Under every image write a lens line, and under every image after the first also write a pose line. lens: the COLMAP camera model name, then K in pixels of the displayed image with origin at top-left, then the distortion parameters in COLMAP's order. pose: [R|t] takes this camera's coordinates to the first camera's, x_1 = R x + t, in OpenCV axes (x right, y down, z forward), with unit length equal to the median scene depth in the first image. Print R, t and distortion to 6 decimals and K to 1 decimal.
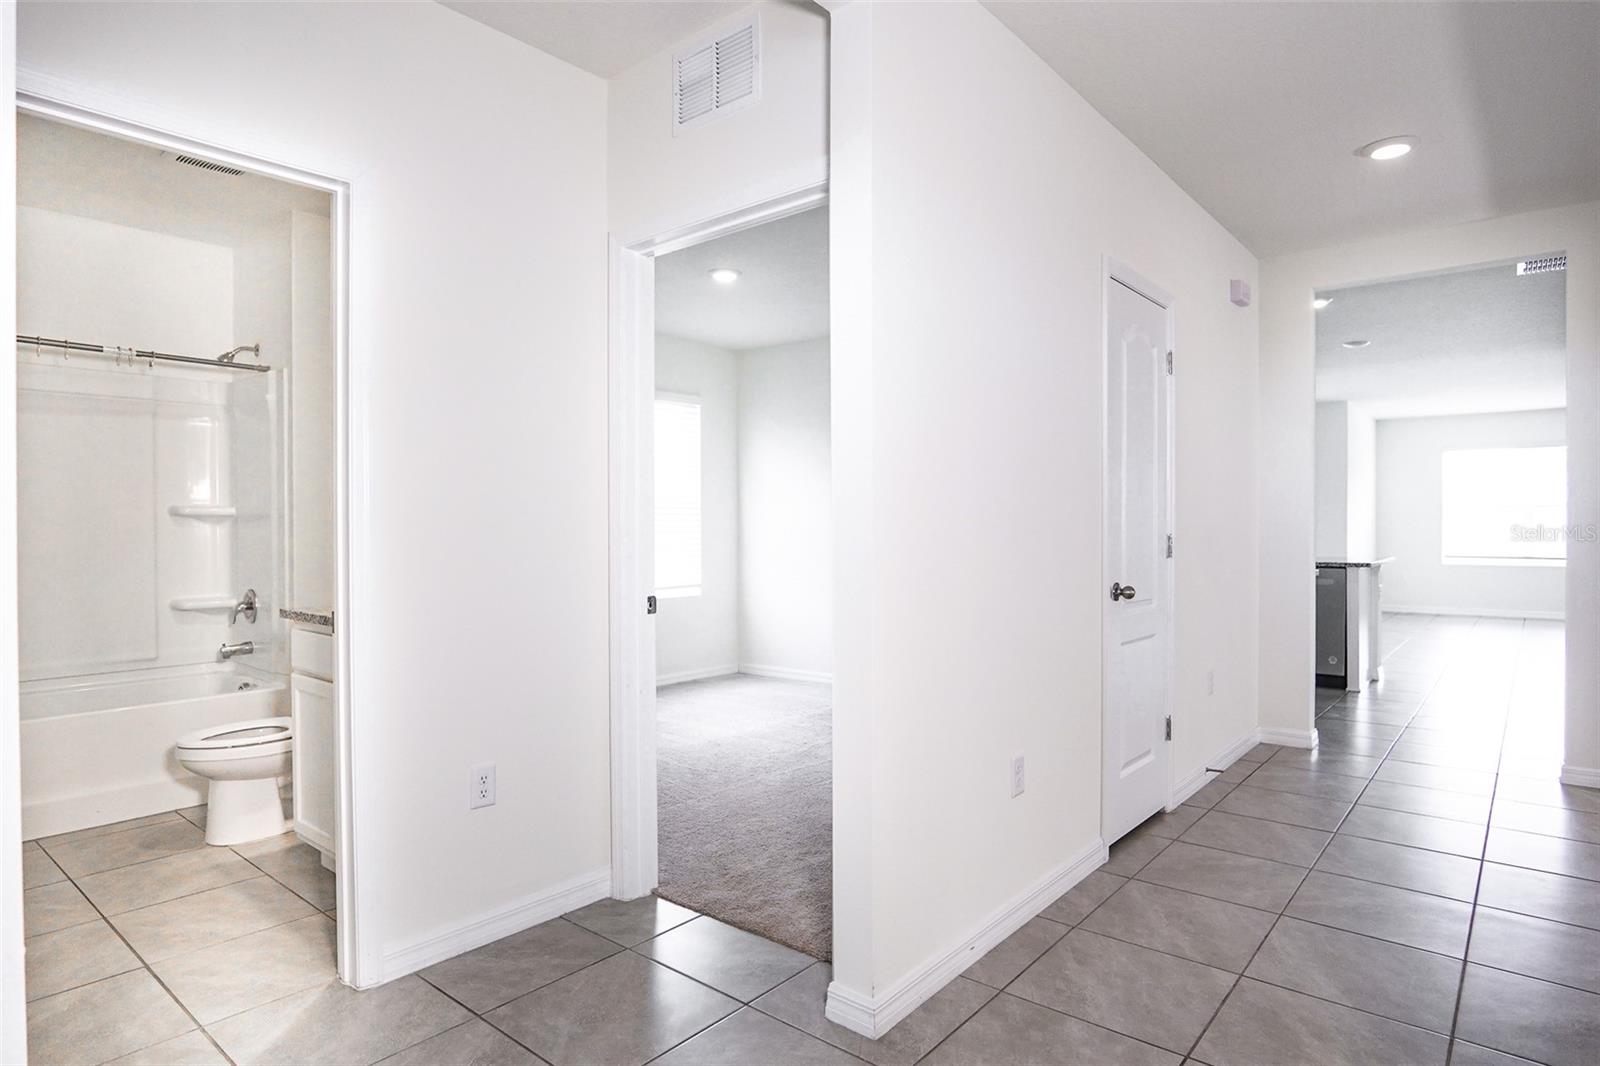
lens RADIAL K [[879.8, 0, 795.4], [0, 879.8, 524.0], [0, 0, 1]] dist [-0.028506, 0.008249]
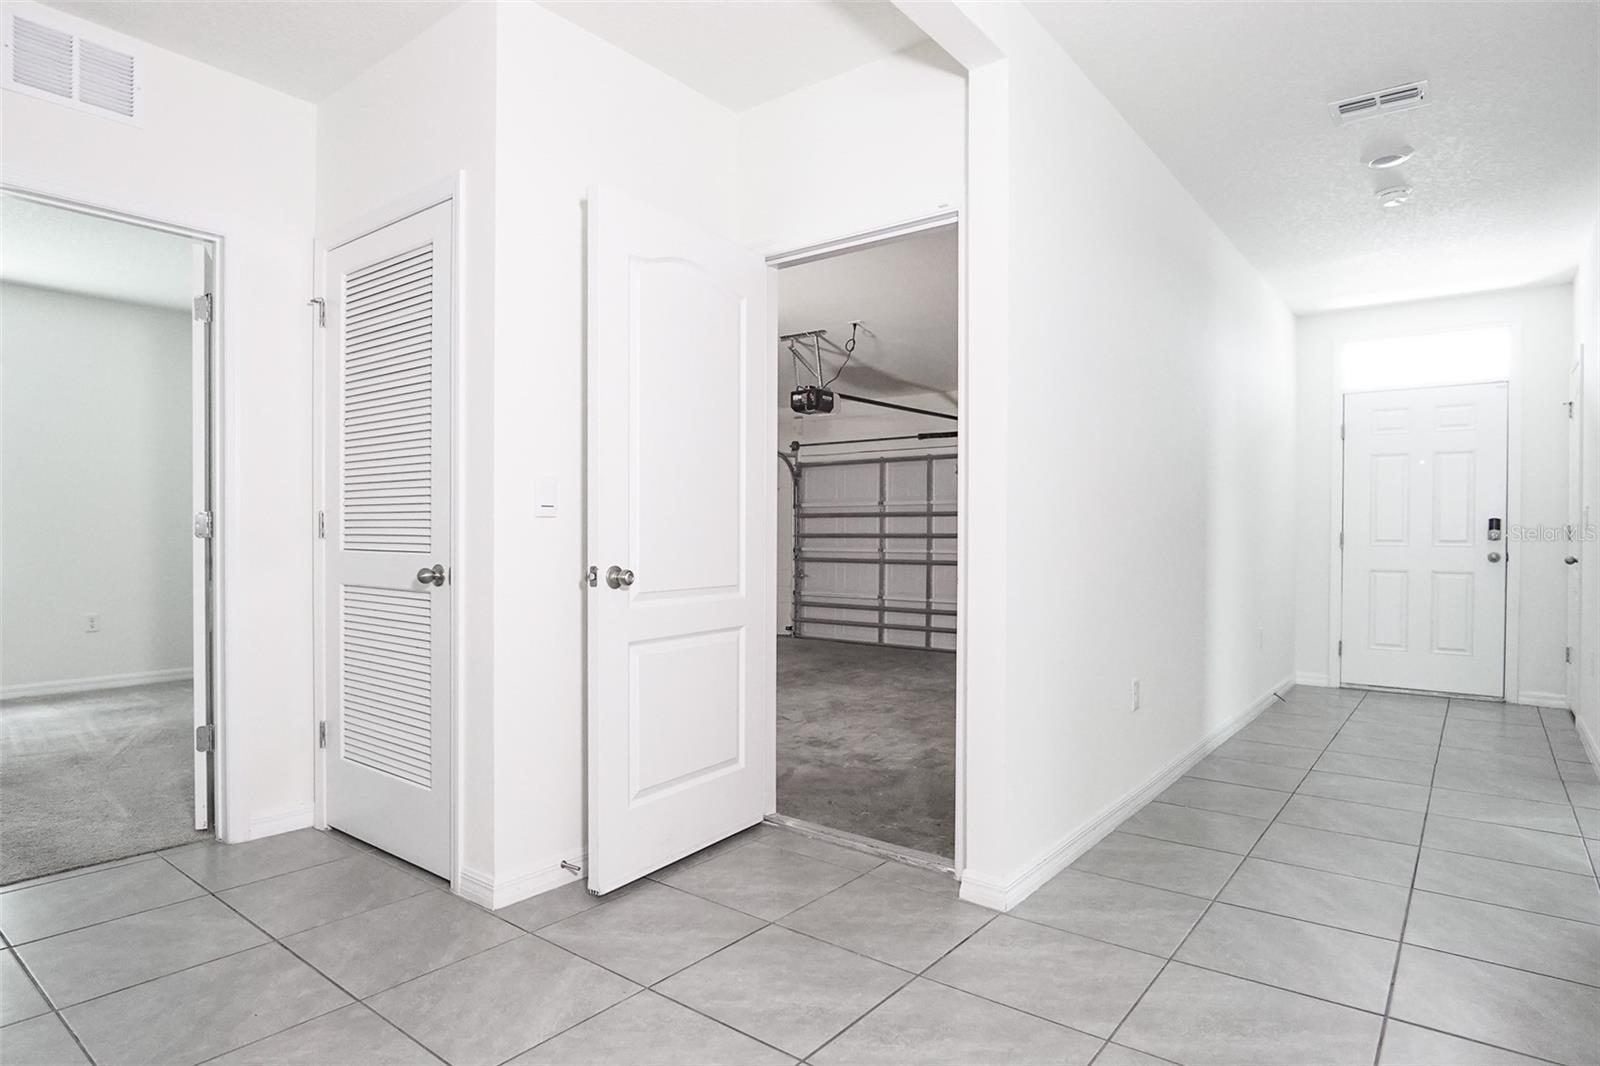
lens RADIAL K [[879.8, 0, 786.8], [0, 879.8, 542.6], [0, 0, 1]] dist [-0.028506, 0.008249]
pose [[-0.999549, -0.001025, -0.030024, 1.165575], [-0.001264, 0.999967, 0.007968, 0.055007], [0.030015, 0.008002, -0.999517, 1.839838]]
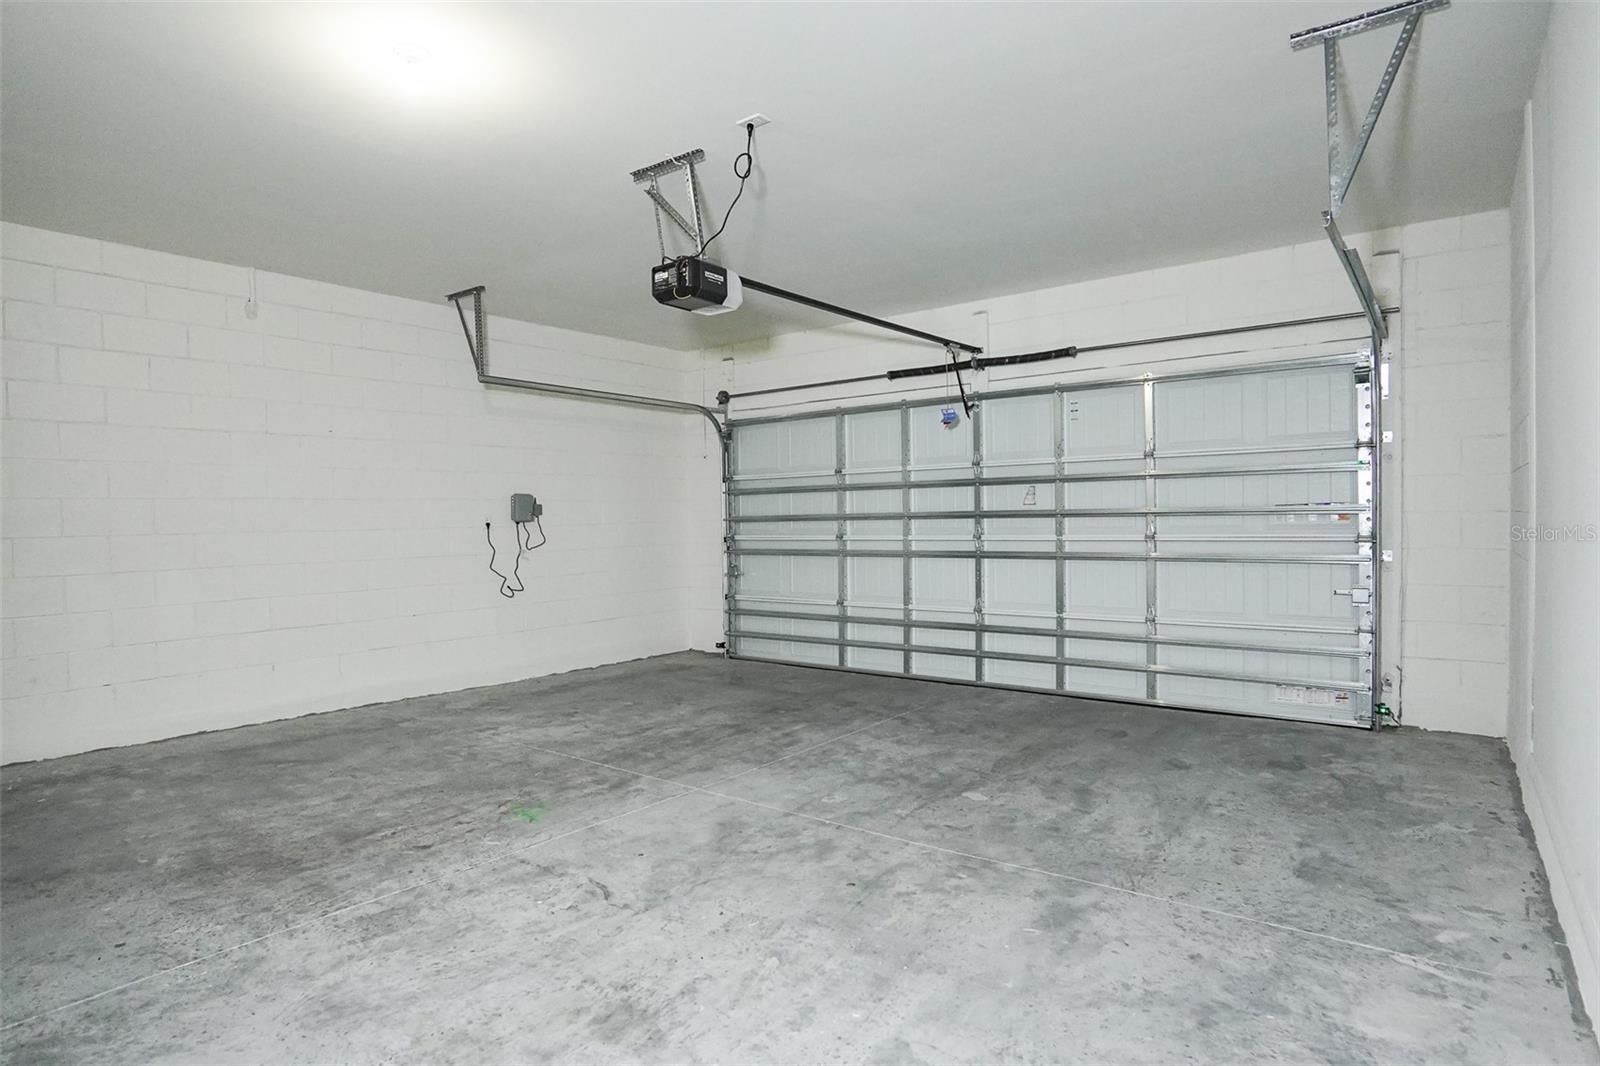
lens RADIAL K [[879.8, 0, 799.9], [0, 879.8, 537.9], [0, 0, 1]] dist [-0.028506, 0.008249]
pose [[-0.998080, 0.021856, -0.057958, 0.889932], [0.020652, 0.999560, 0.021285, 0.059055], [0.058397, 0.020048, -0.998092, 0.597709]]
